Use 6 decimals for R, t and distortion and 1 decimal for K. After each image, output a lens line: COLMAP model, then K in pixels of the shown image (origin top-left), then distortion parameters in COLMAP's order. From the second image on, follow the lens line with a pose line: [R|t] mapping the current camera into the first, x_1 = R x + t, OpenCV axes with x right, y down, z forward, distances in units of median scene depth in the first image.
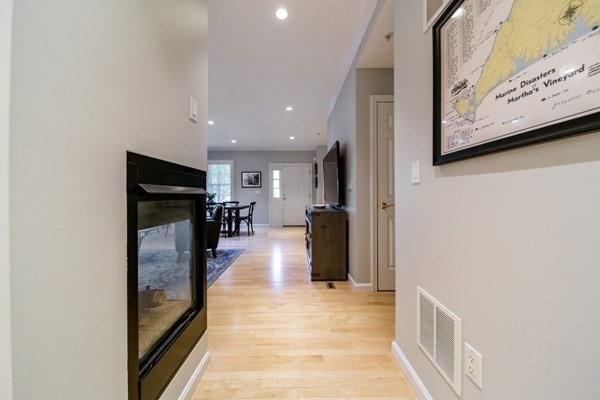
lens RADIAL K [[211.3, 0, 298.3], [0, 211.3, 196.2], [0, 0, 1]] dist [0.000118, -0.000117]
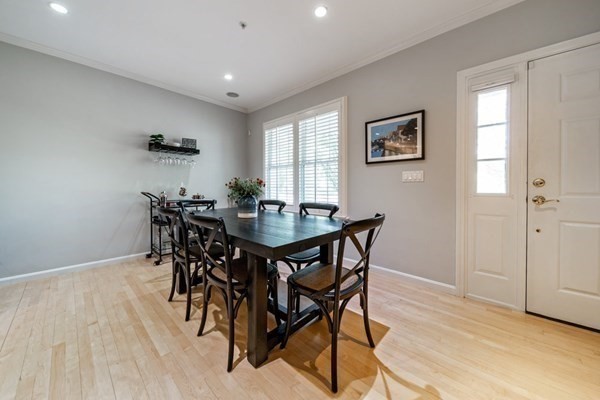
lens RADIAL K [[214.0, 0, 299.4], [0, 214.0, 193.1], [0, 0, 1]] dist [-0.000221, -0.000230]
pose [[0.732361, 0.014847, -0.680755, -0.097232], [-0.002453, 0.999813, 0.019167, -0.000307], [0.680912, -0.012367, 0.732261, 0.650469]]
